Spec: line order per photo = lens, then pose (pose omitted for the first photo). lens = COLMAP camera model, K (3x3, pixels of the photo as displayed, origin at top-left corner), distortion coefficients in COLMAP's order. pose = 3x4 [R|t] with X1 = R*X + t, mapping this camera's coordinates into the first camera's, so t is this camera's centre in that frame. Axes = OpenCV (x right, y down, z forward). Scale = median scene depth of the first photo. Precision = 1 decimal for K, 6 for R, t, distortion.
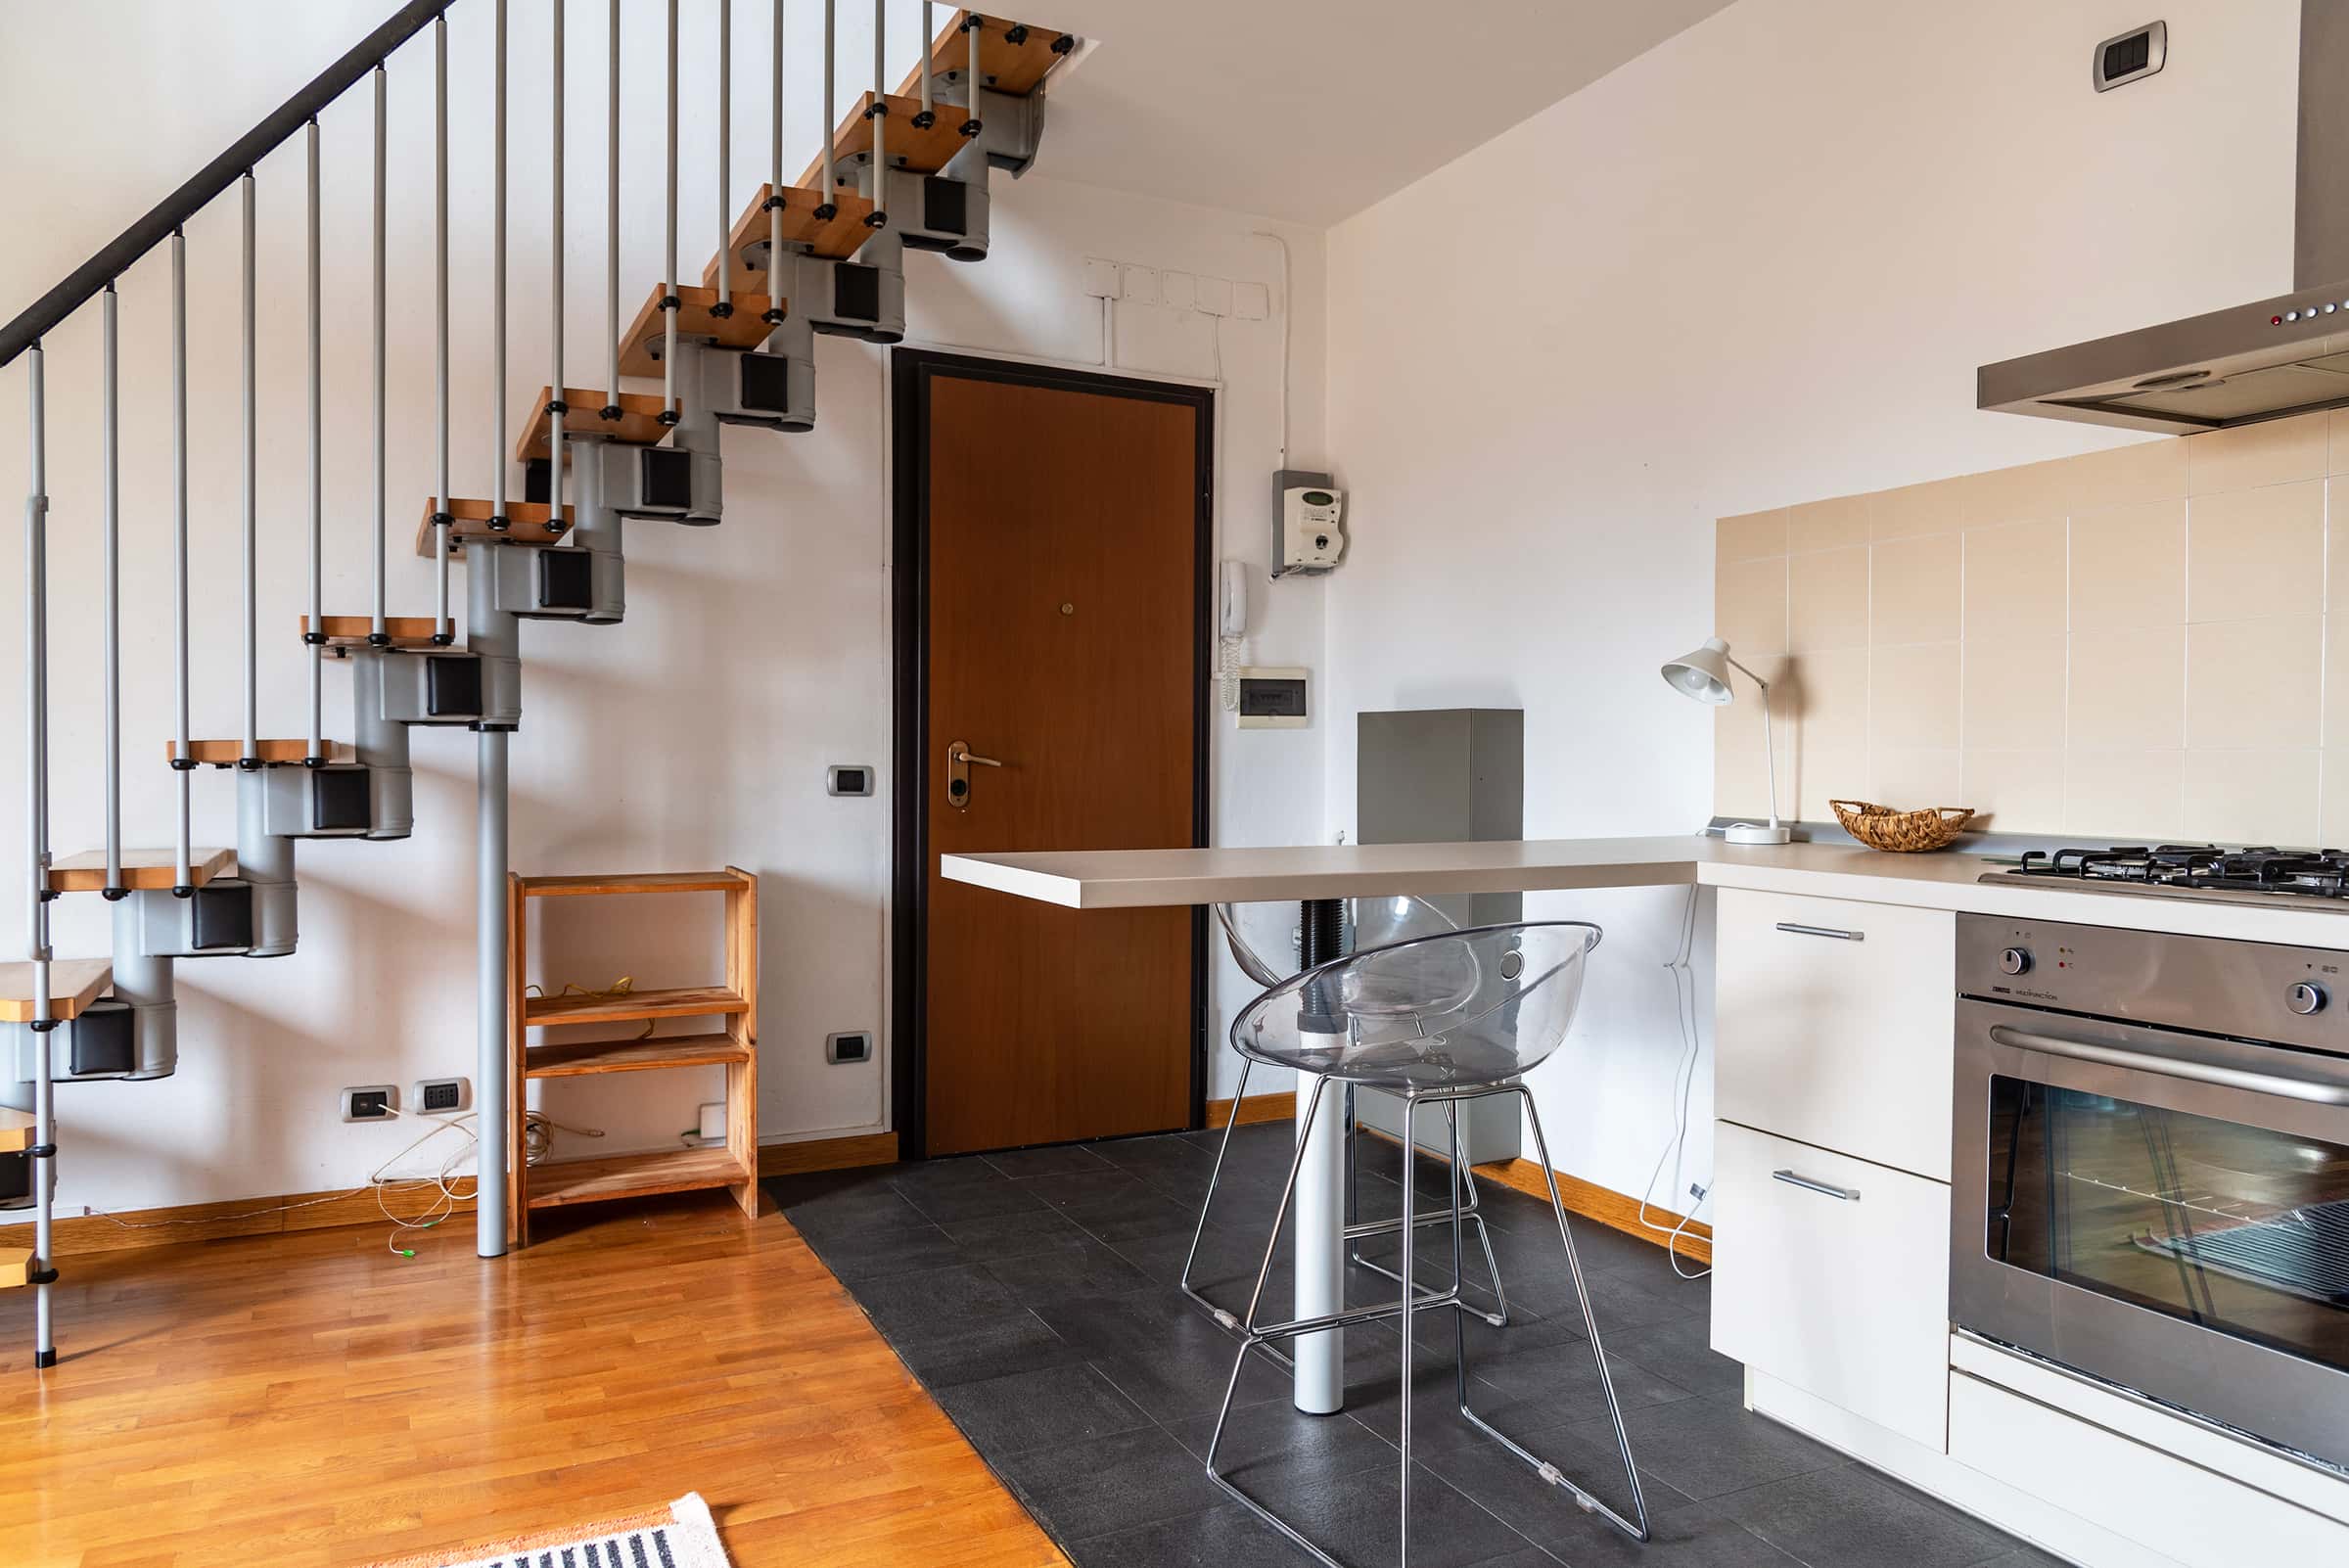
lens RADIAL K [[1552.6, 0, 1185.1], [0, 1552.6, 805.3], [0, 0, 1]] dist [-0.014828, 0.003319]
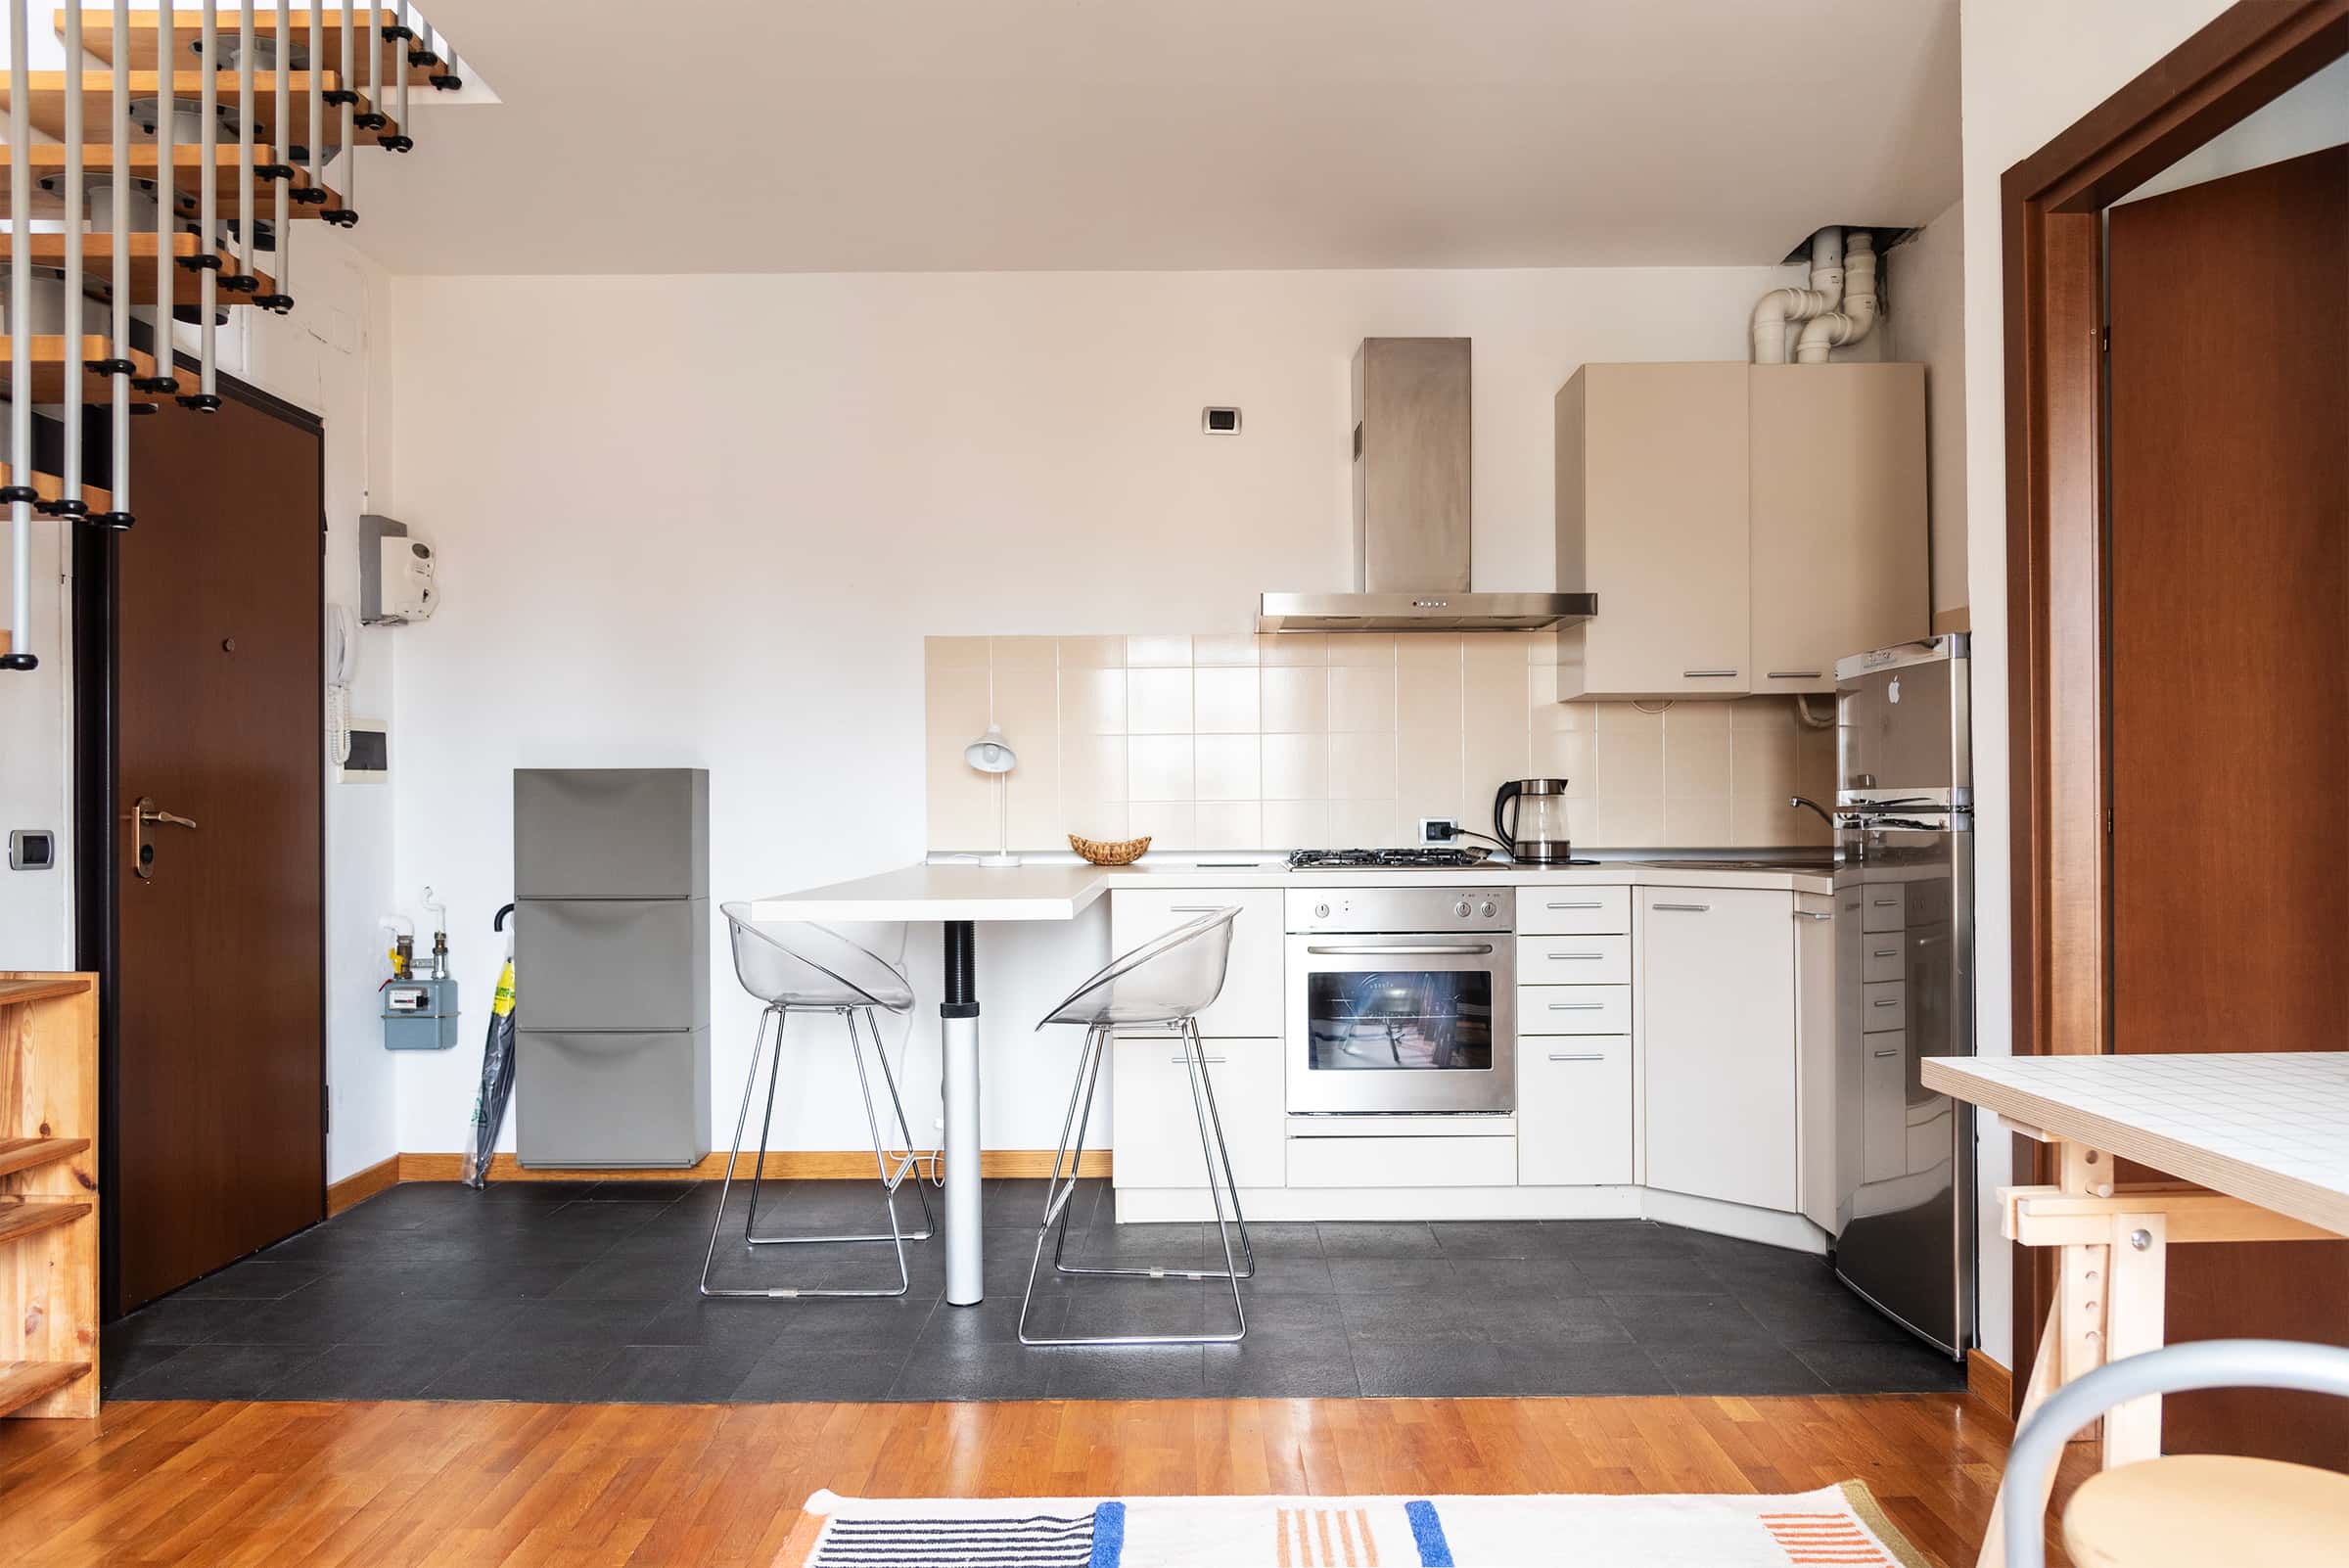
lens RADIAL K [[1549.6, 0, 1181.3], [0, 1549.6, 805.1], [0, 0, 1]] dist [-0.004878, -0.013680]
pose [[0.455542, -0.008069, 0.890178, -0.784381], [0.036324, 0.999295, -0.009531, -0.012411], [-0.889473, 0.036677, 0.455514, 0.172107]]
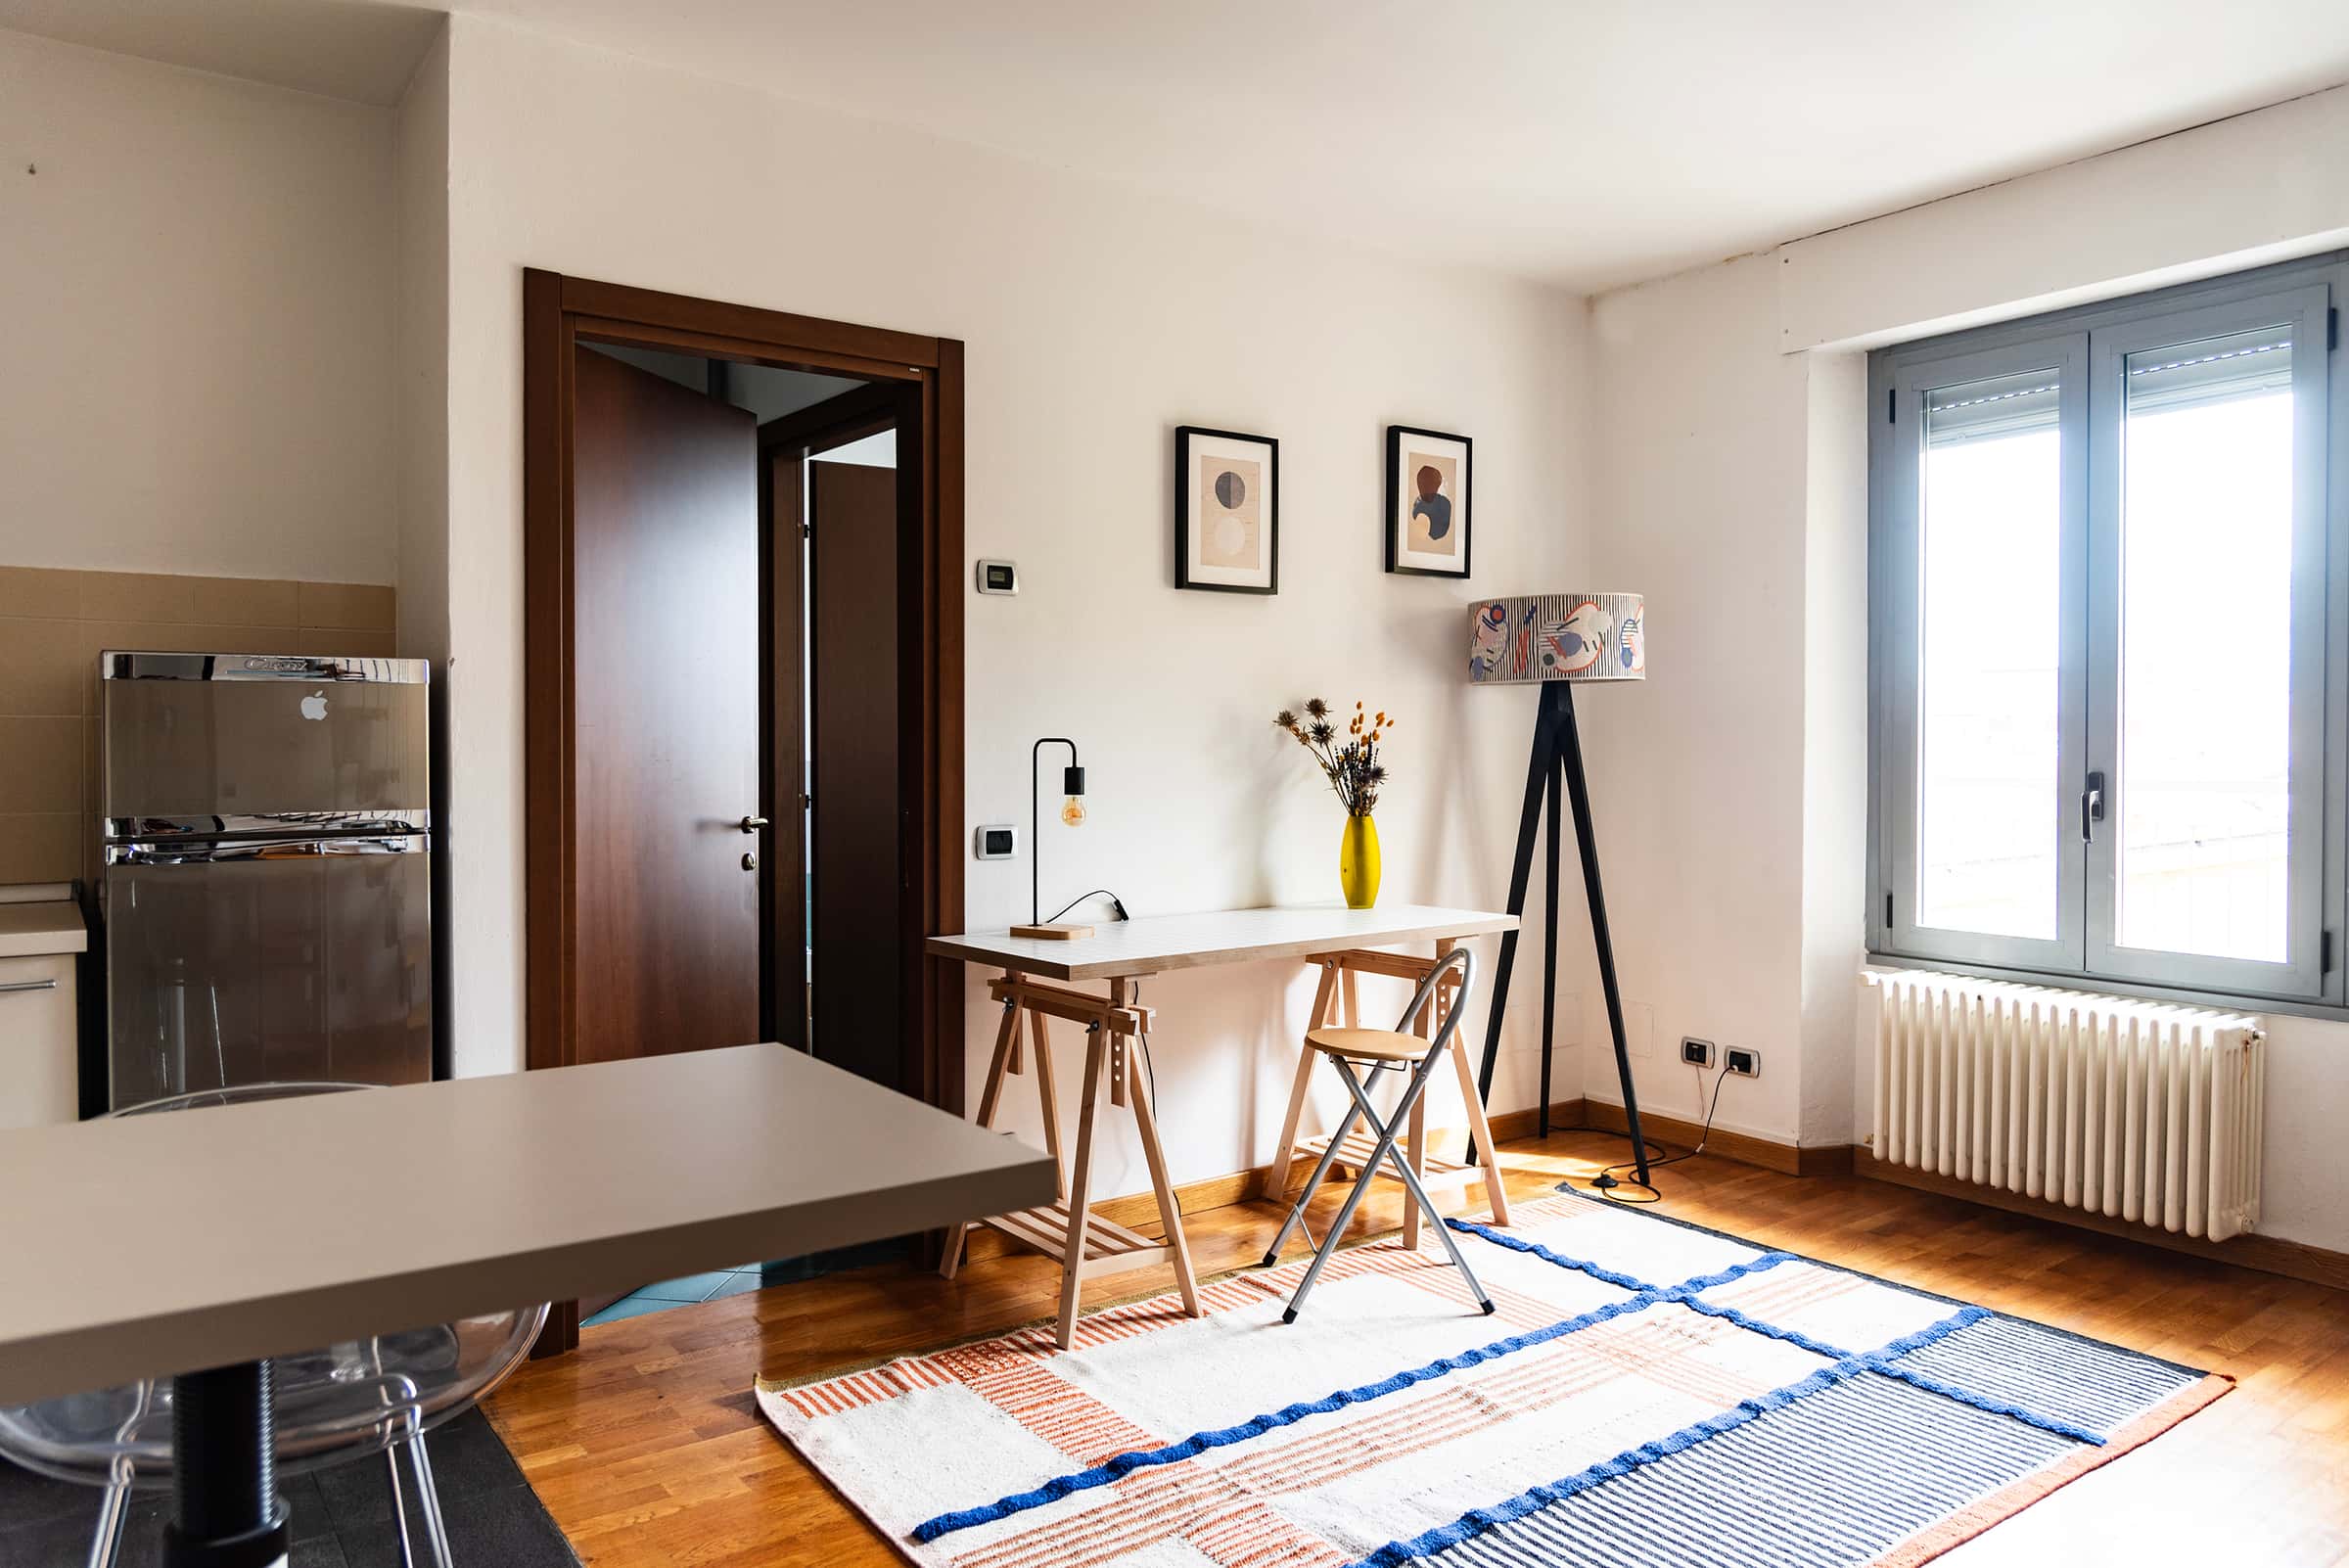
lens RADIAL K [[1597.9, 0, 1164.0], [0, 1597.9, 757.1], [0, 0, 1]] dist [-0.007010, -0.007731]
pose [[-0.989088, -0.004510, -0.147260, -0.098783], [-0.010126, 0.999249, 0.037406, -0.083881], [0.146981, 0.038489, -0.988390, 1.154859]]
